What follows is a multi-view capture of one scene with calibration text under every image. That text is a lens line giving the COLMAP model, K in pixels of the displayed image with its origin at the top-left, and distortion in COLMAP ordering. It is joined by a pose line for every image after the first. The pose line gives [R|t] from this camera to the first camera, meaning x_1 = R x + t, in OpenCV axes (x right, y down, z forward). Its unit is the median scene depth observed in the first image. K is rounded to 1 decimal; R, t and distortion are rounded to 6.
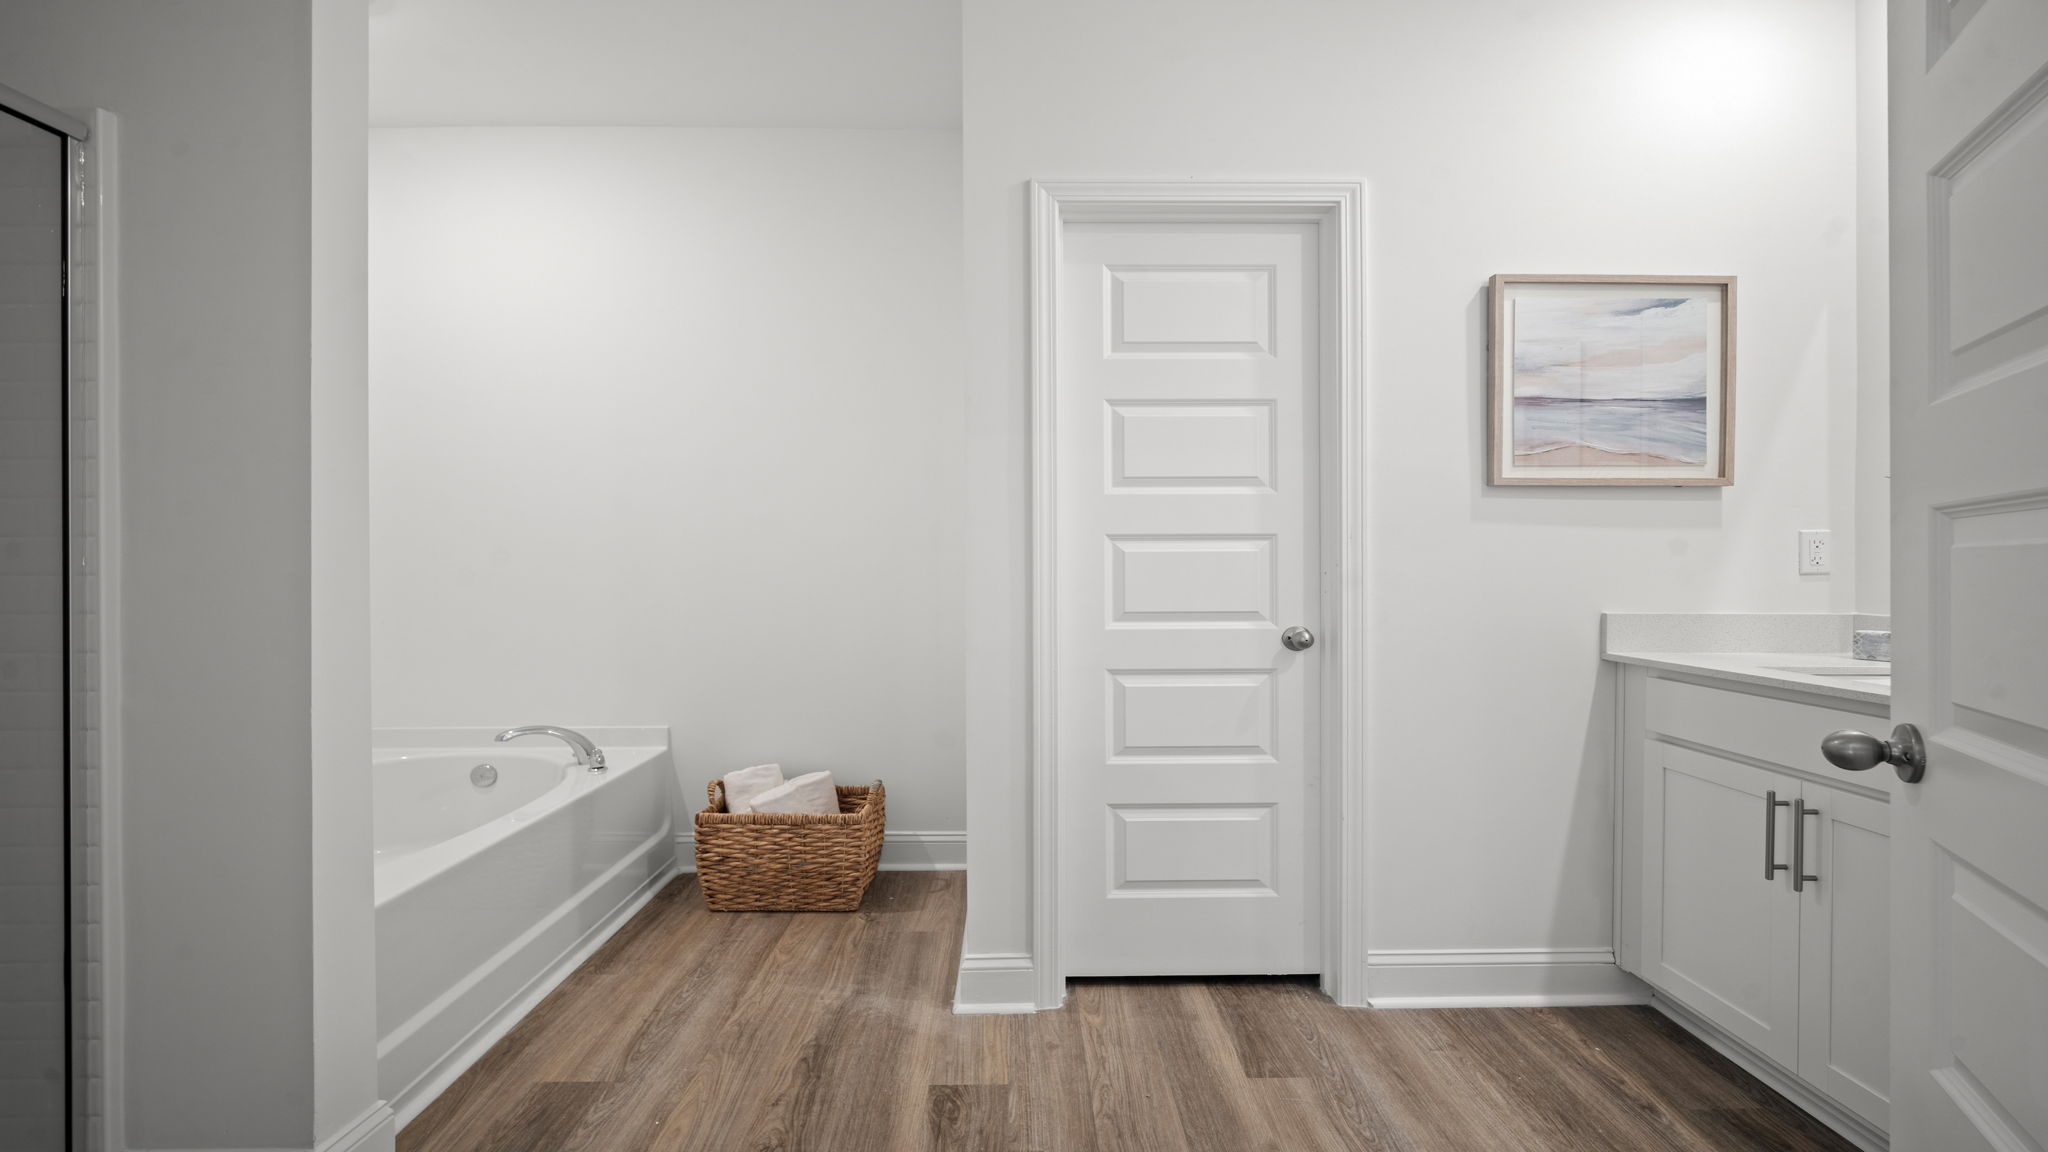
lens RADIAL K [[923.6, 0, 1033.2], [0, 923.6, 569.3], [0, 0, 1]] dist [-0.001433, 0.000572]
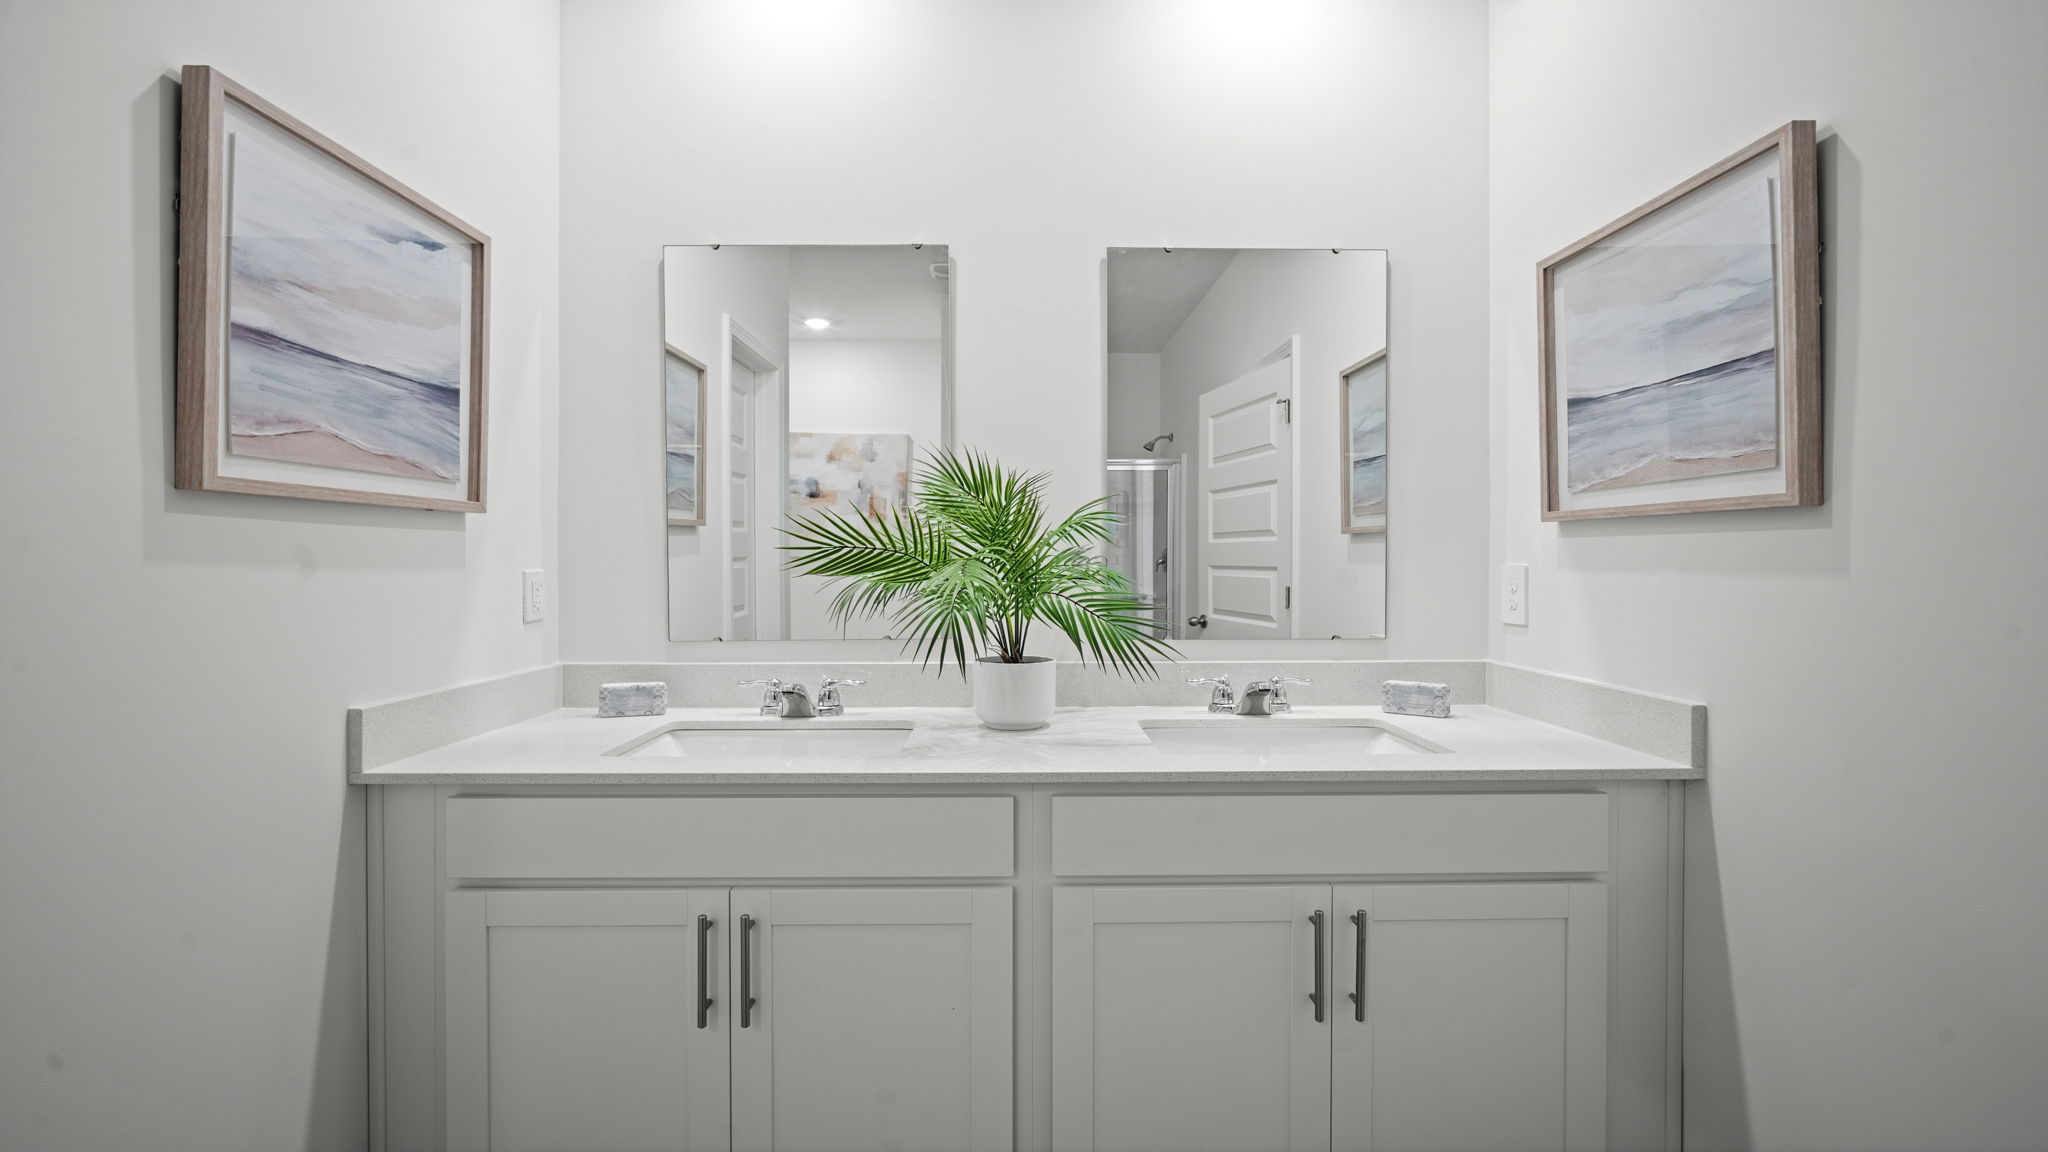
lens RADIAL K [[923.6, 0, 1026.4], [0, 923.6, 560.6], [0, 0, 1]] dist [-0.001433, 0.000572]
pose [[-0.003184, -0.003403, 0.999989, -0.000526], [0.005907, 0.999977, 0.003422, -0.051429], [-0.999977, 0.005918, -0.003164, 0.555077]]
